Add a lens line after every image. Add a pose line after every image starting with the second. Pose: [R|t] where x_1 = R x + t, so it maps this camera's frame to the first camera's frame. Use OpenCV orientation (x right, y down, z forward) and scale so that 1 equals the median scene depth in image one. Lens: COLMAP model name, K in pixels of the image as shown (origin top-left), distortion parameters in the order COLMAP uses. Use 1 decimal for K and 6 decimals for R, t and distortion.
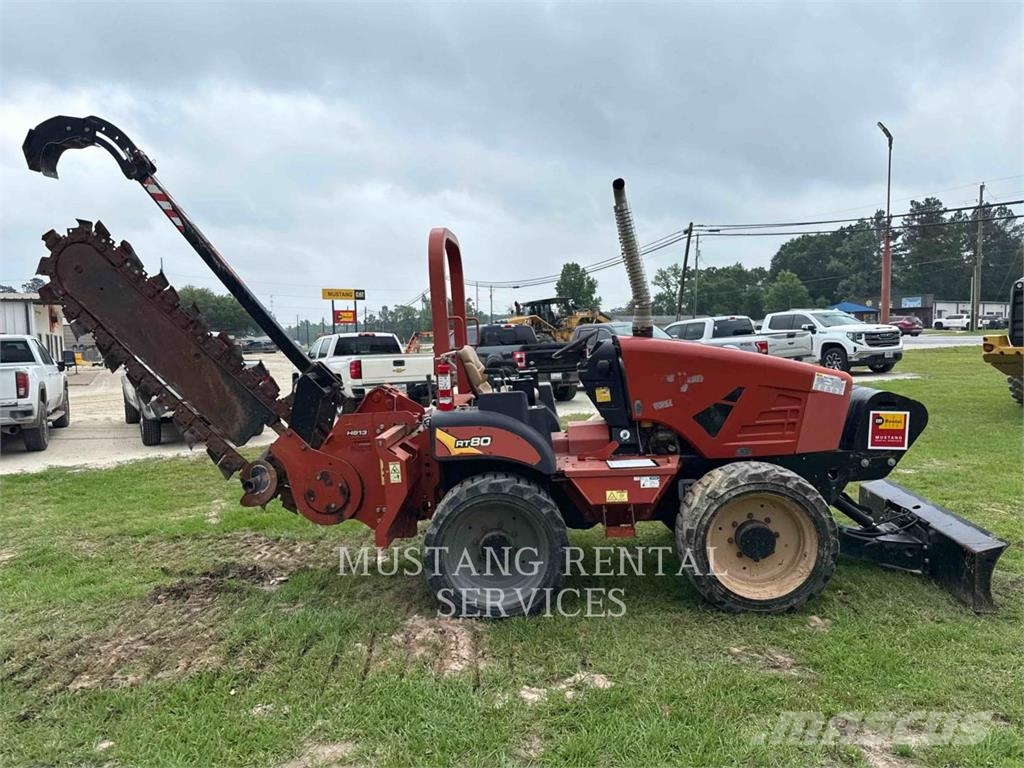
lens RADIAL K [[723.2, 0, 510.1], [0, 723.2, 381.0], [0, 0, 1]] dist [0.005390, -0.005818]
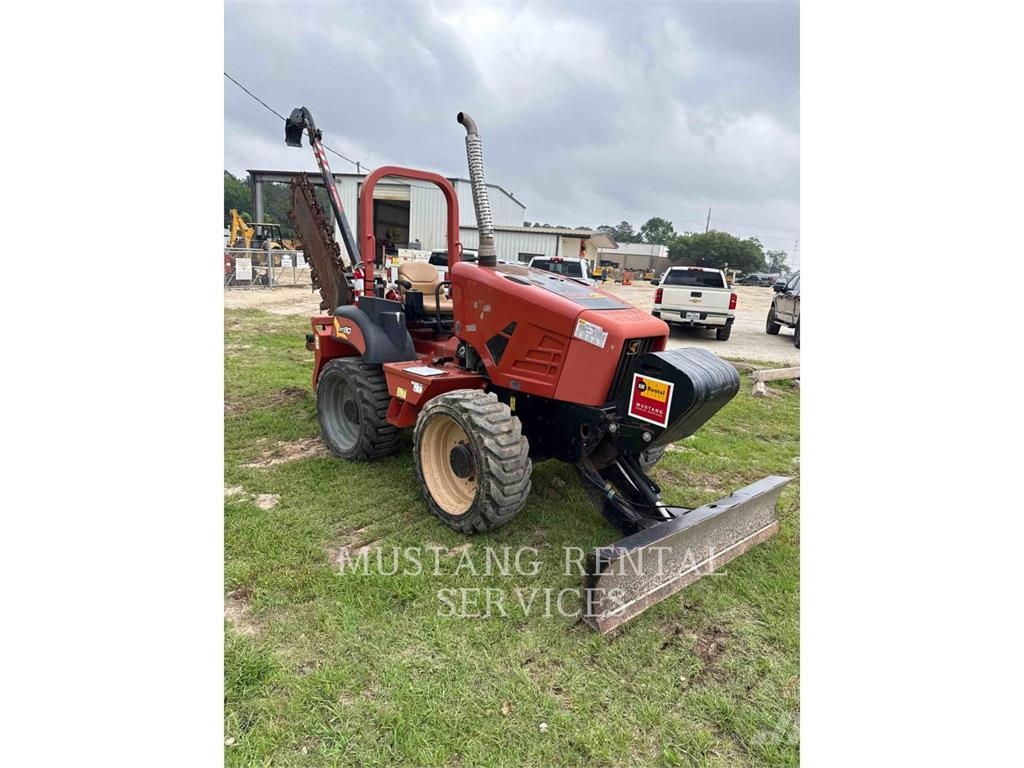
lens RADIAL K [[551.9, 0, 503.3], [0, 551.9, 385.9], [0, 0, 1]] dist [0.028822, -0.062729]
pose [[0.705964, 0.226118, -0.671182, 0.789528], [-0.126450, 0.972680, 0.194687, -0.049346], [0.696868, -0.052571, 0.715270, 0.397617]]
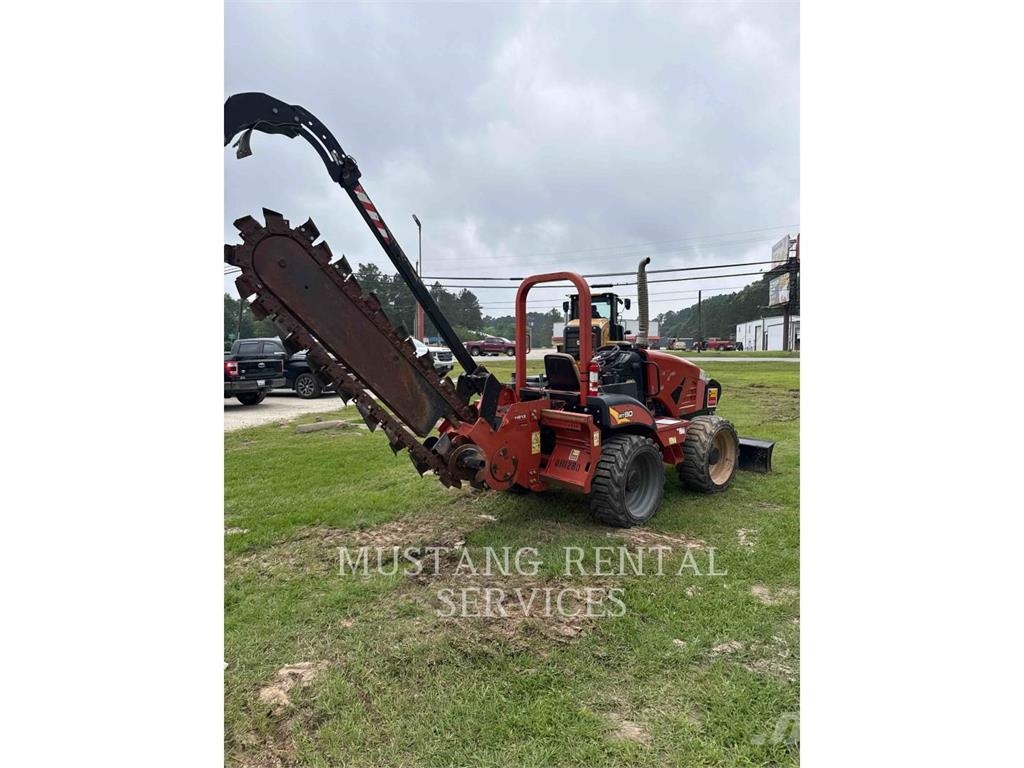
lens RADIAL K [[542.5, 0, 509.7], [0, 542.5, 384.4], [0, 0, 1]] dist [0.001428, -0.001431]
pose [[0.701746, -0.021139, 0.712113, -0.933737], [0.026064, 0.999652, 0.003991, 0.007027], [-0.711950, 0.015760, 0.702053, 0.313041]]
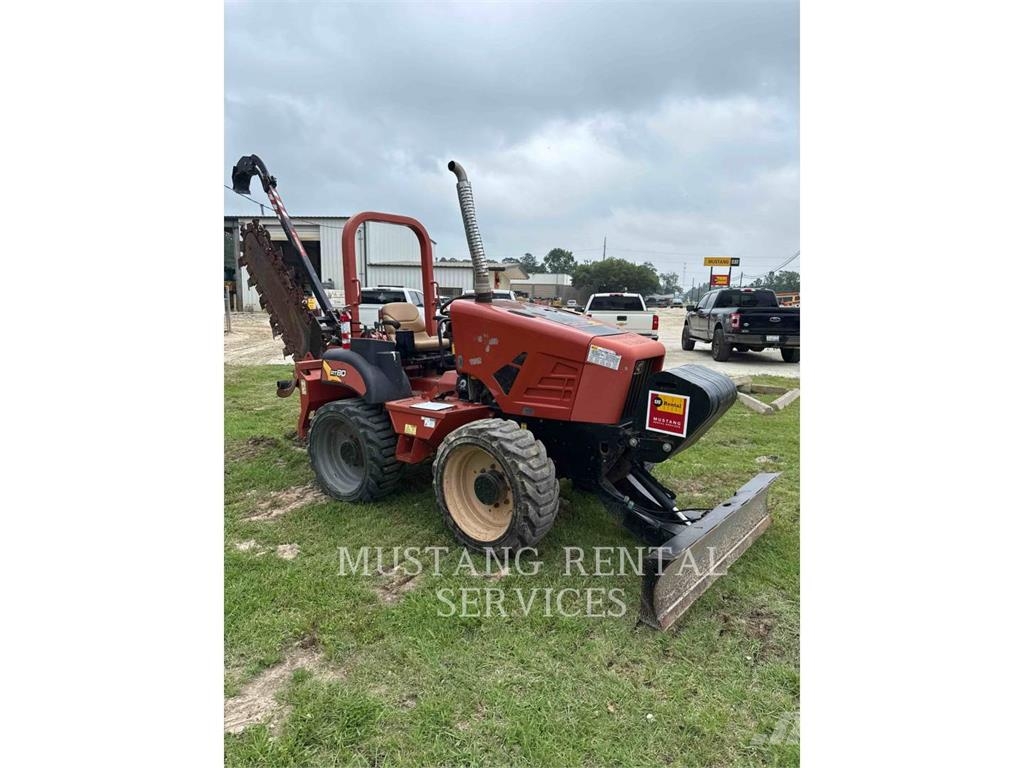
lens RADIAL K [[551.9, 0, 503.3], [0, 551.9, 385.9], [0, 0, 1]] dist [0.028822, -0.062729]
pose [[0.809966, 0.128137, -0.572308, 0.717669], [-0.069256, 0.989910, 0.123621, -0.038578], [0.582374, -0.060494, 0.810667, 0.285860]]
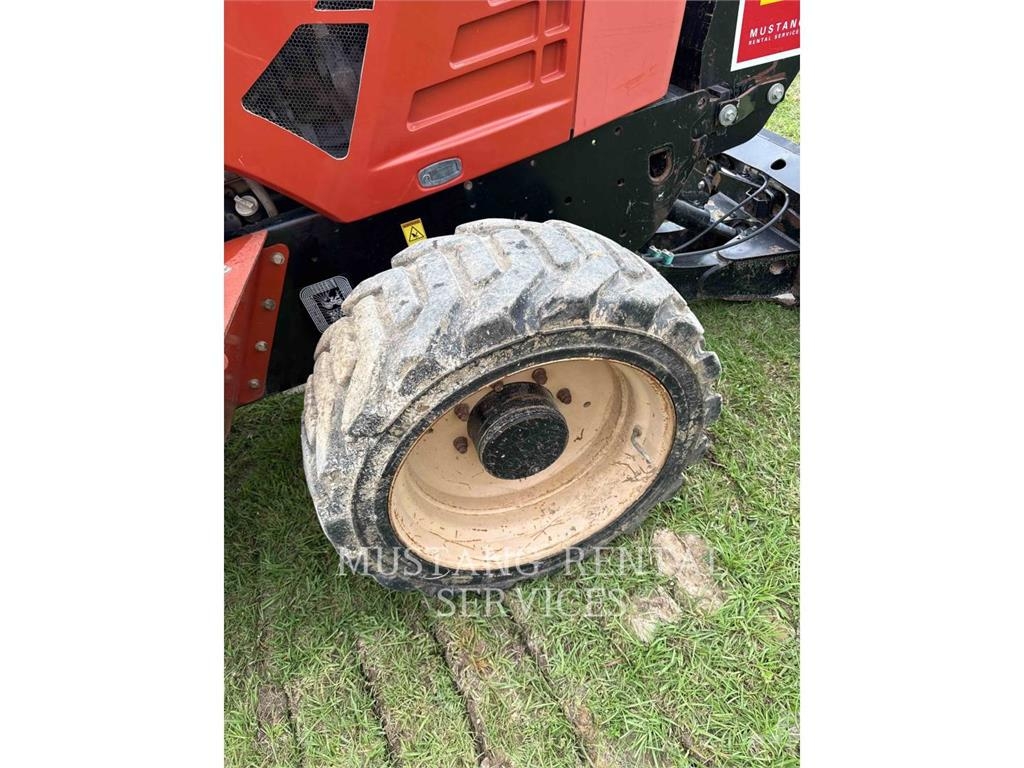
lens RADIAL K [[540.3, 0, 510.9], [0, 540.3, 380.2], [0, 0, 1]] dist [0.005650, -0.000466]
pose [[0.908952, -0.364525, 0.202307, 0.249724], [0.161640, 0.755447, 0.634959, 0.012520], [-0.384290, -0.544446, 0.745587, 0.696865]]
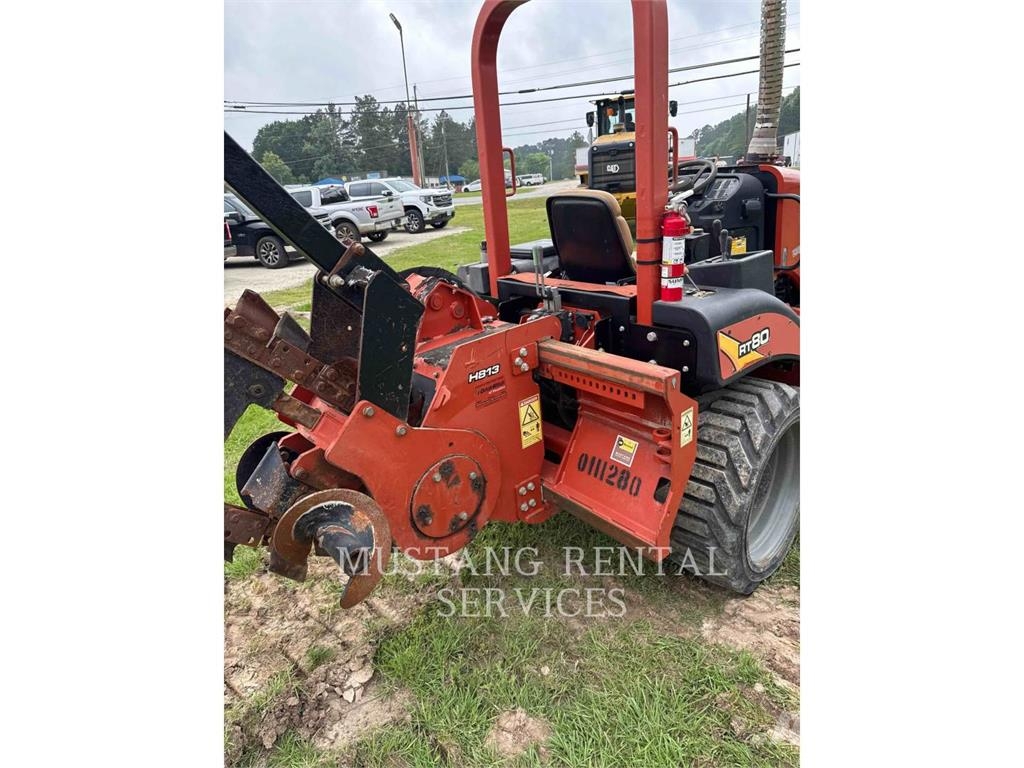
lens RADIAL K [[551.9, 0, 503.3], [0, 551.9, 385.9], [0, 0, 1]] dist [0.028822, -0.062729]
pose [[0.732611, -0.257407, 0.630098, -0.453066], [0.096175, 0.955593, 0.278555, -0.028208], [-0.673819, -0.143473, 0.724834, 0.702642]]
